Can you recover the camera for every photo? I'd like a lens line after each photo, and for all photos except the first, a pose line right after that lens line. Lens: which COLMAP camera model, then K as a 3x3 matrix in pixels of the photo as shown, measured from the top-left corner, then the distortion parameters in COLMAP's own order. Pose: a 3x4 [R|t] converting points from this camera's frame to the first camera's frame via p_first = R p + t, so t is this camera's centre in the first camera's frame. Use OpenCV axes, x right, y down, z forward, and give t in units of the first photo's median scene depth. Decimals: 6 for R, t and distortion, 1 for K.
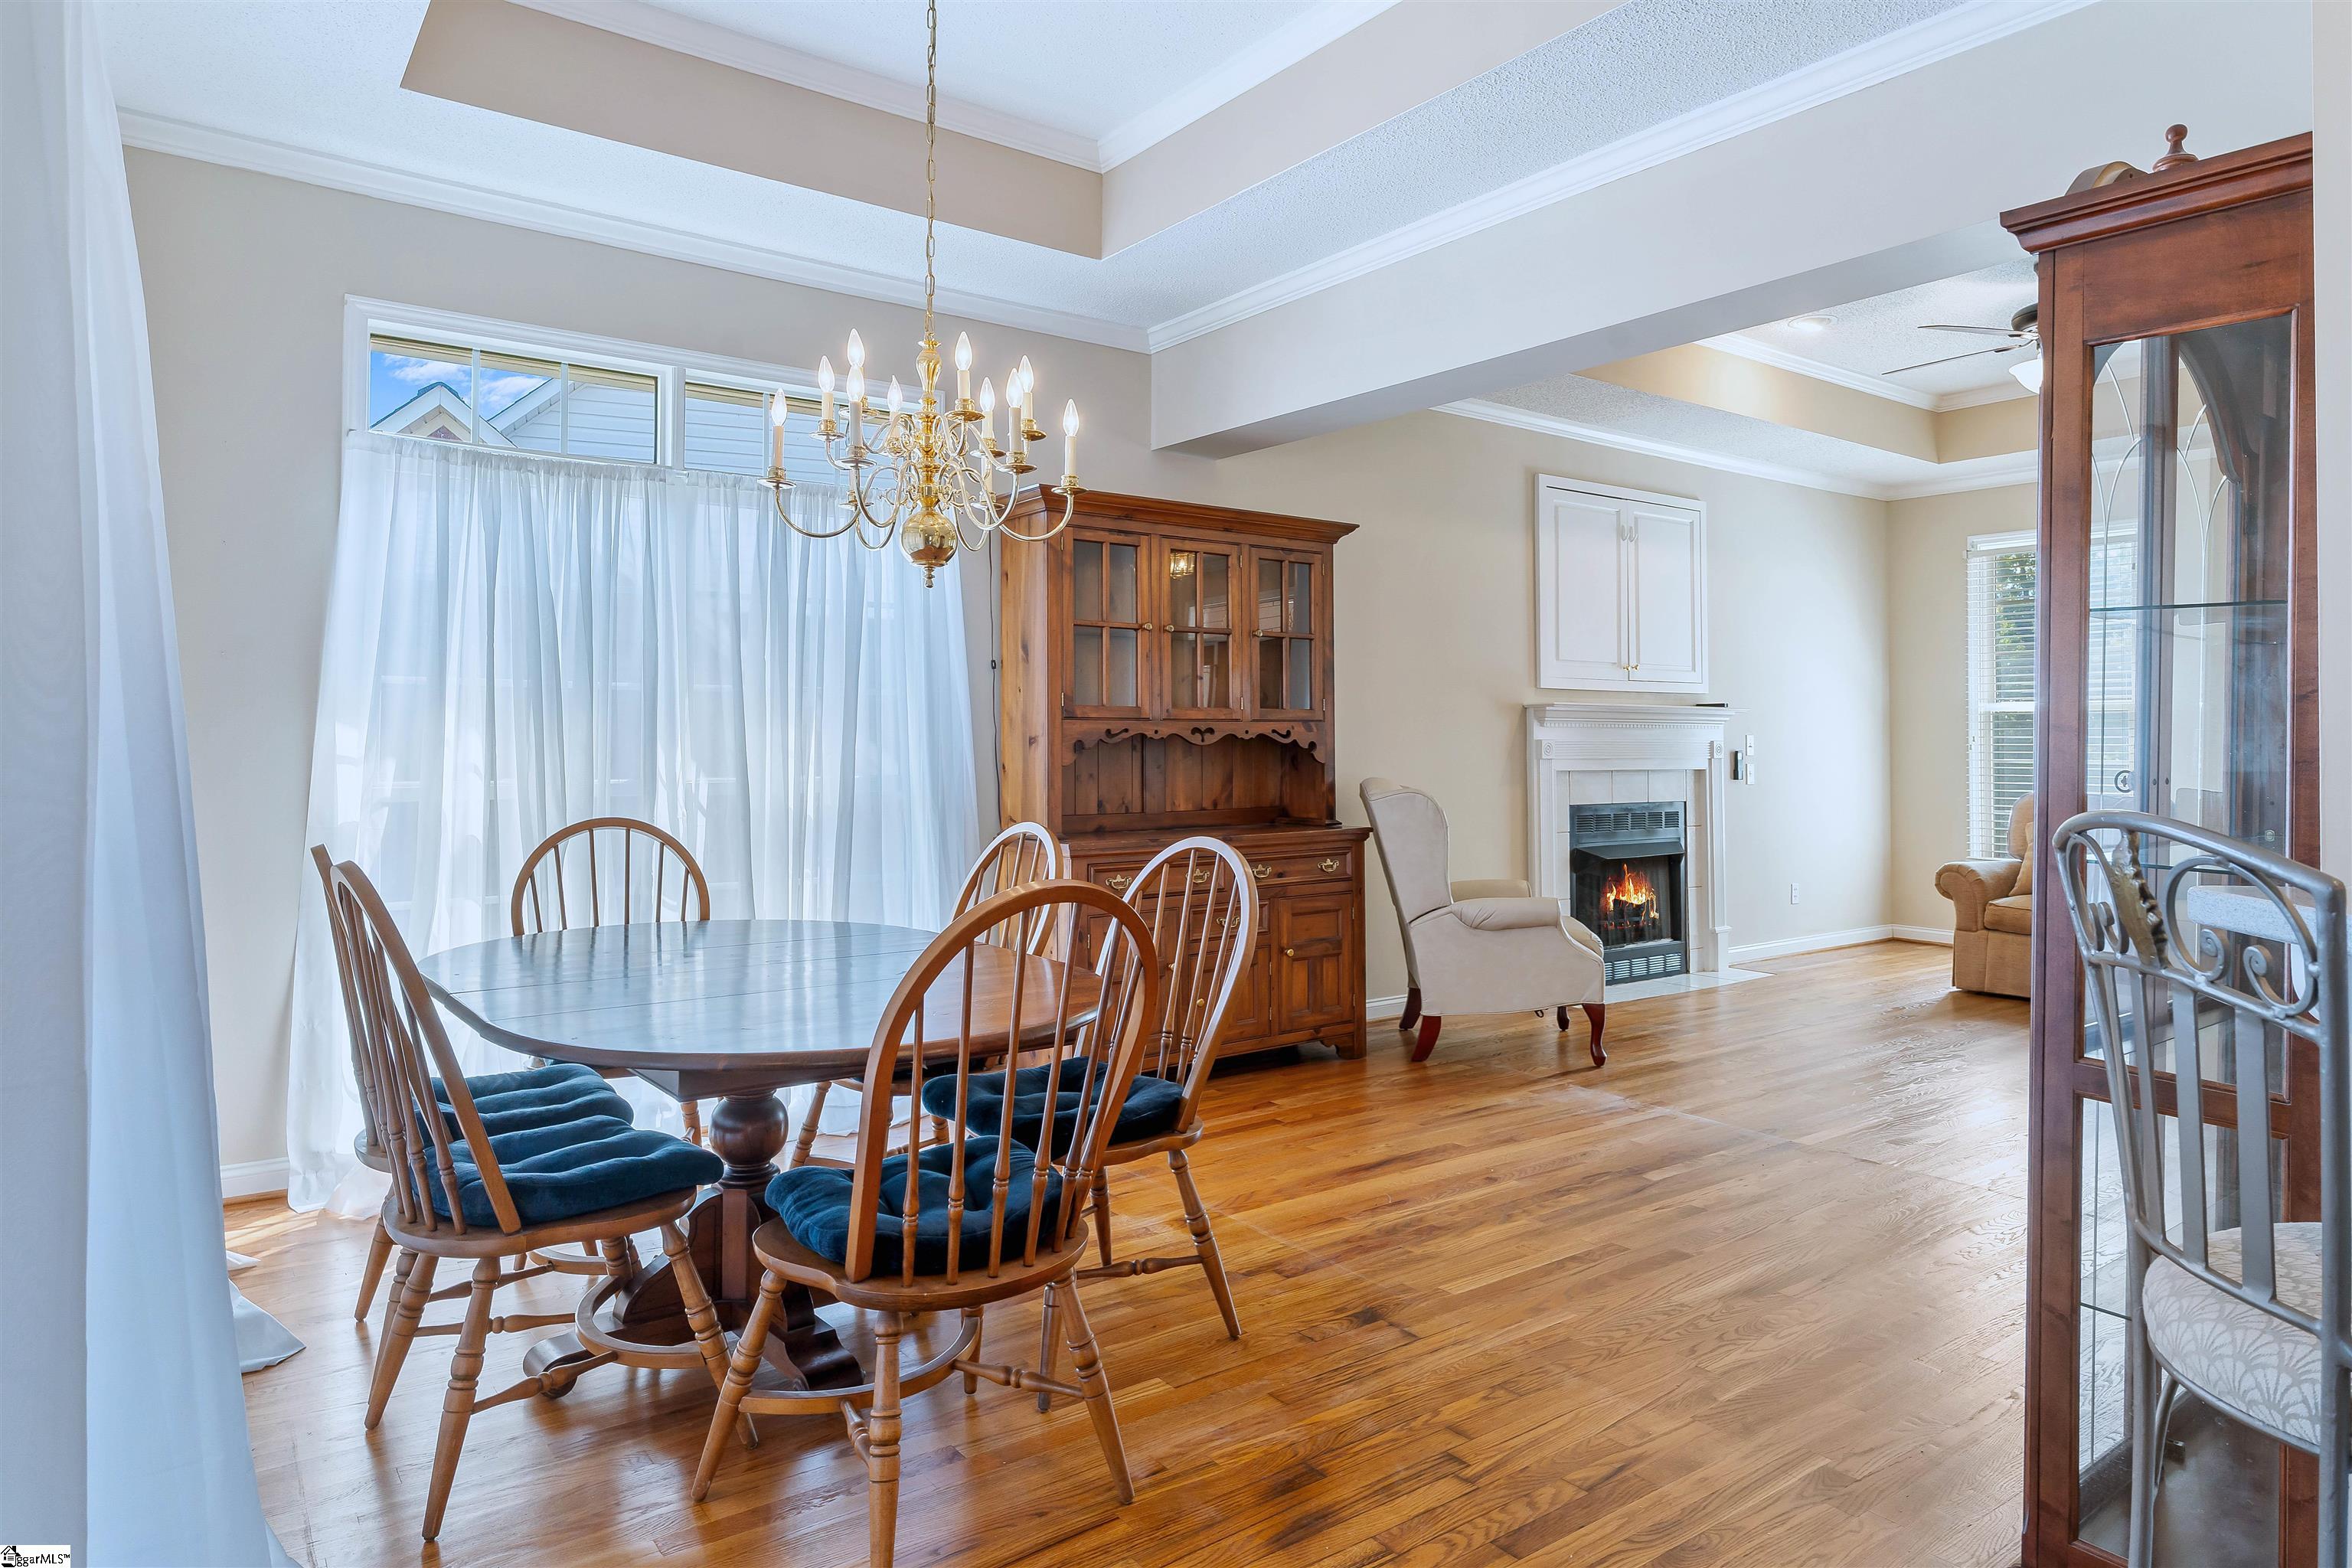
lens RADIAL K [[1396.0, 0, 1186.6], [0, 1396.0, 706.6], [0, 0, 1]] dist [-0.021713, 0.016671]
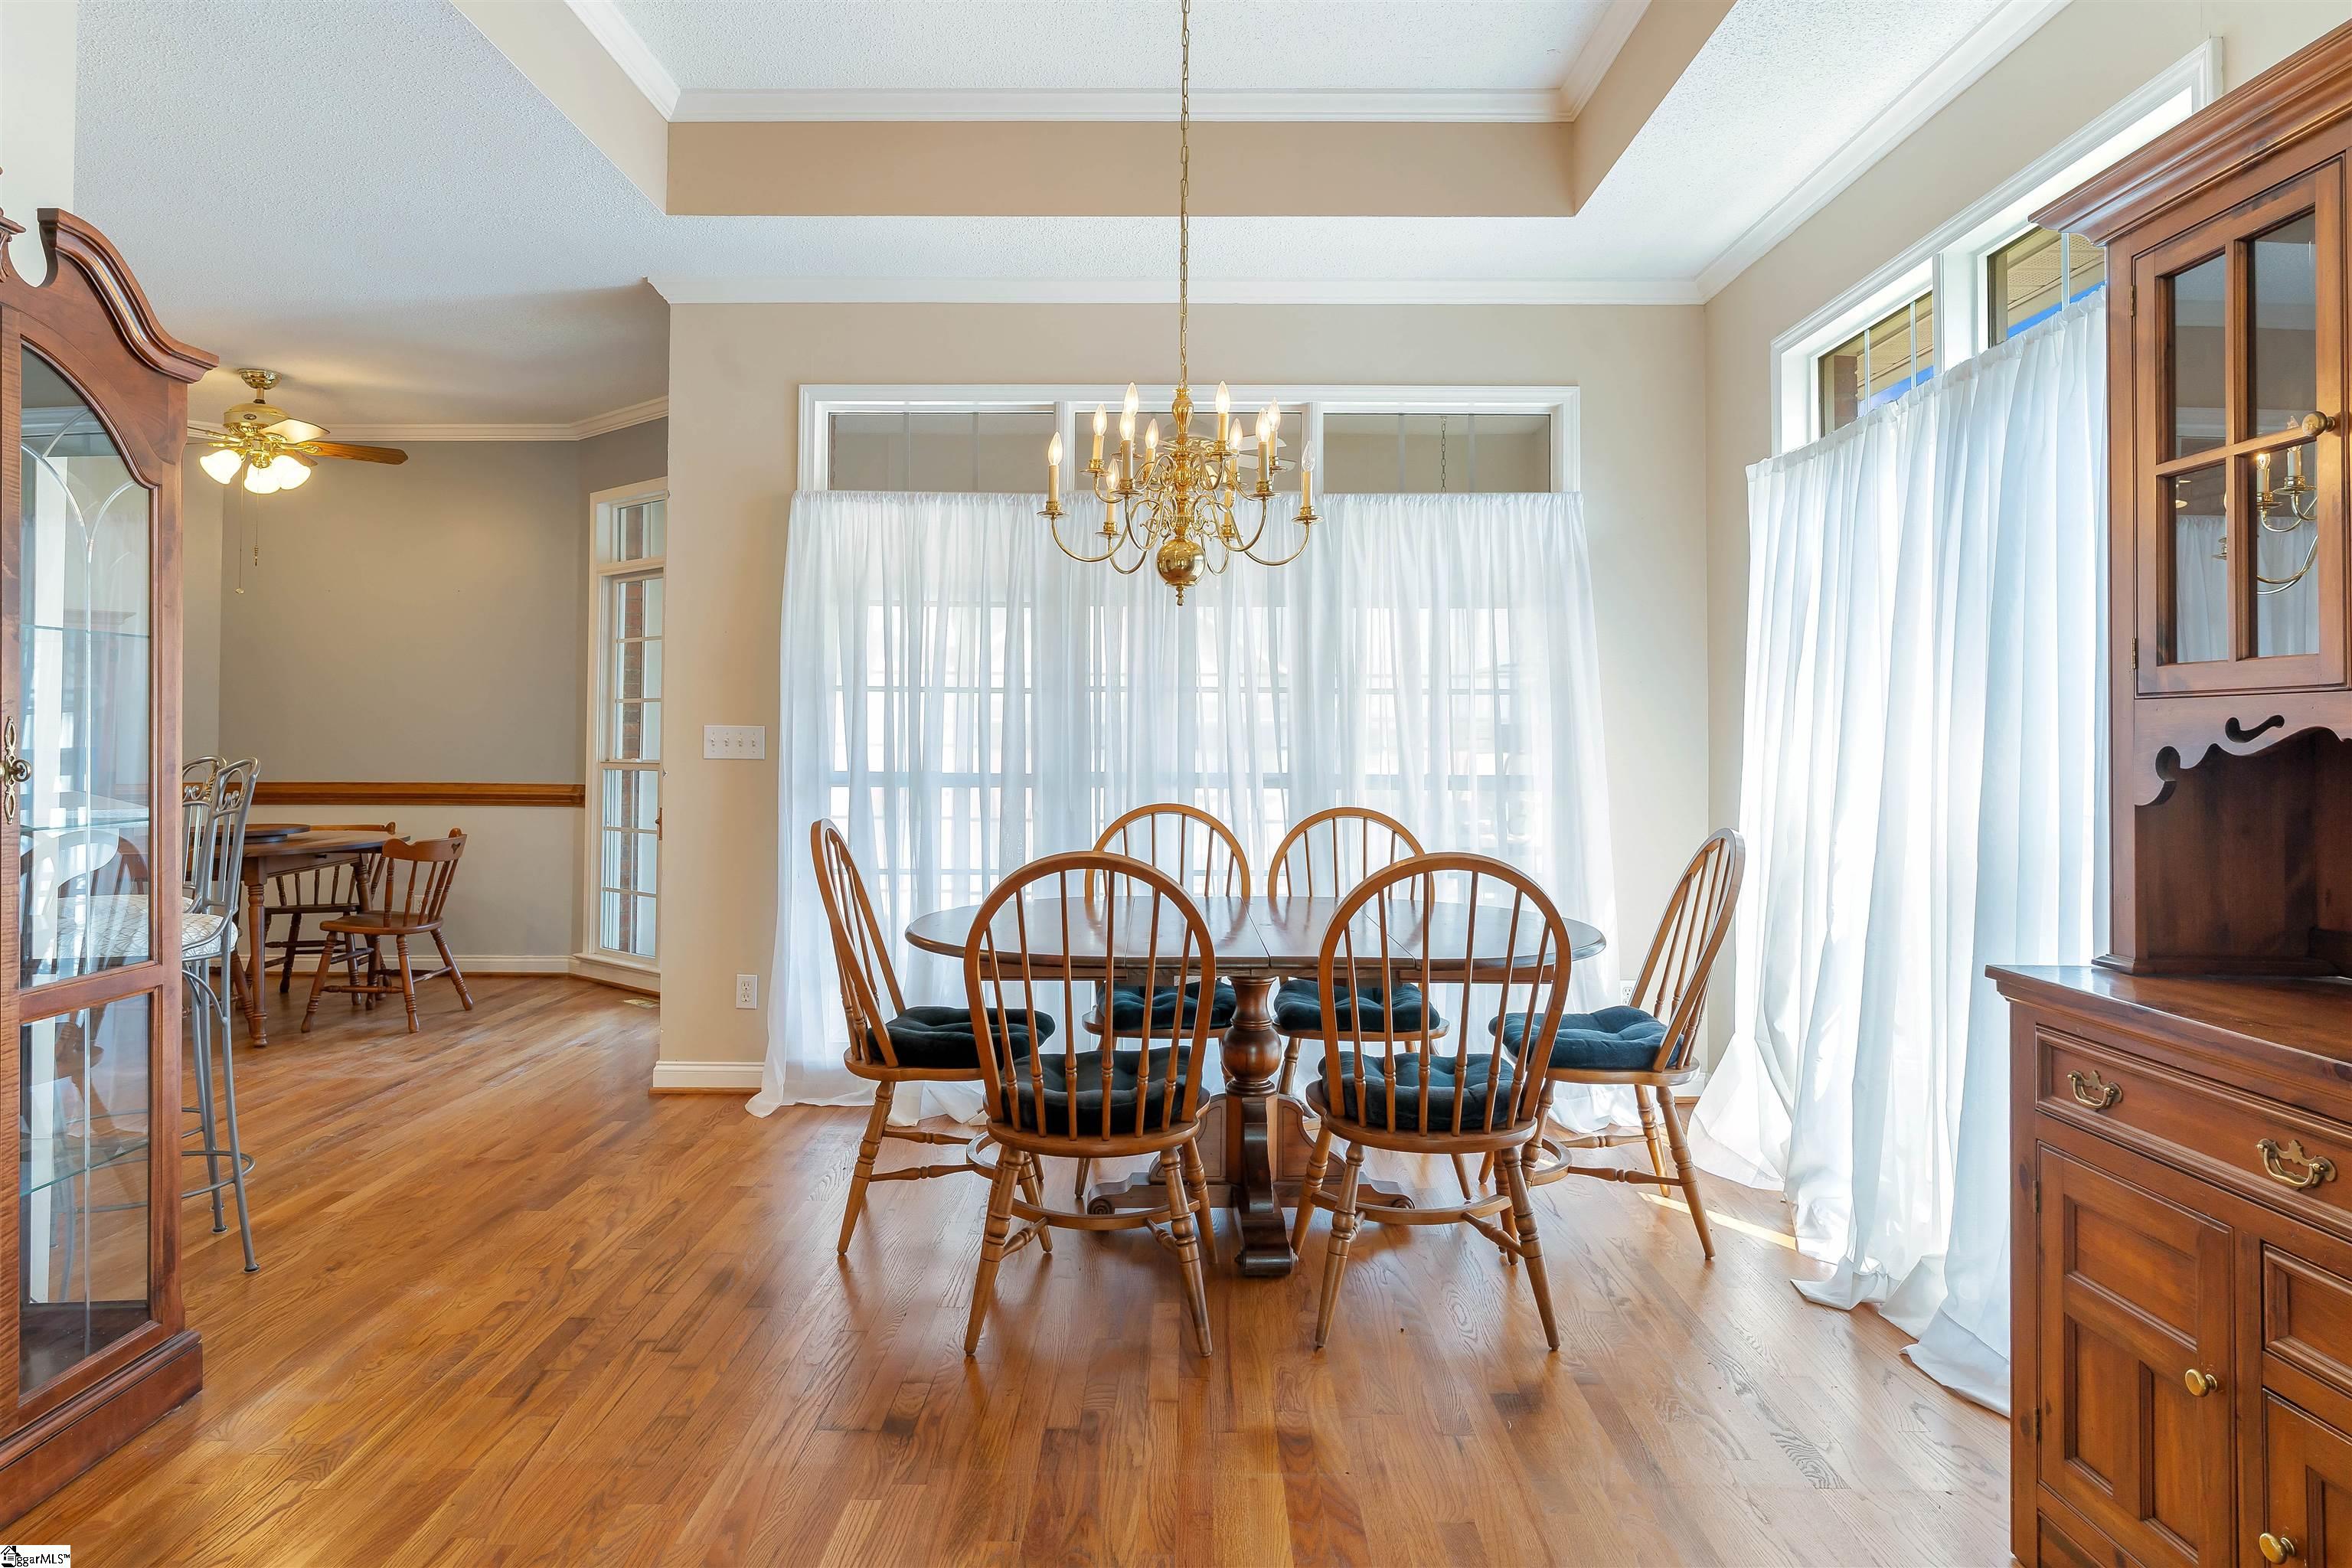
lens RADIAL K [[1396.0, 0, 1186.6], [0, 1396.0, 706.6], [0, 0, 1]] dist [-0.021713, 0.016671]
pose [[-0.593231, -0.025364, -0.804633, 0.378263], [0.011207, 0.999146, -0.039758, 0.021862], [0.804955, -0.032603, -0.592440, 0.877526]]
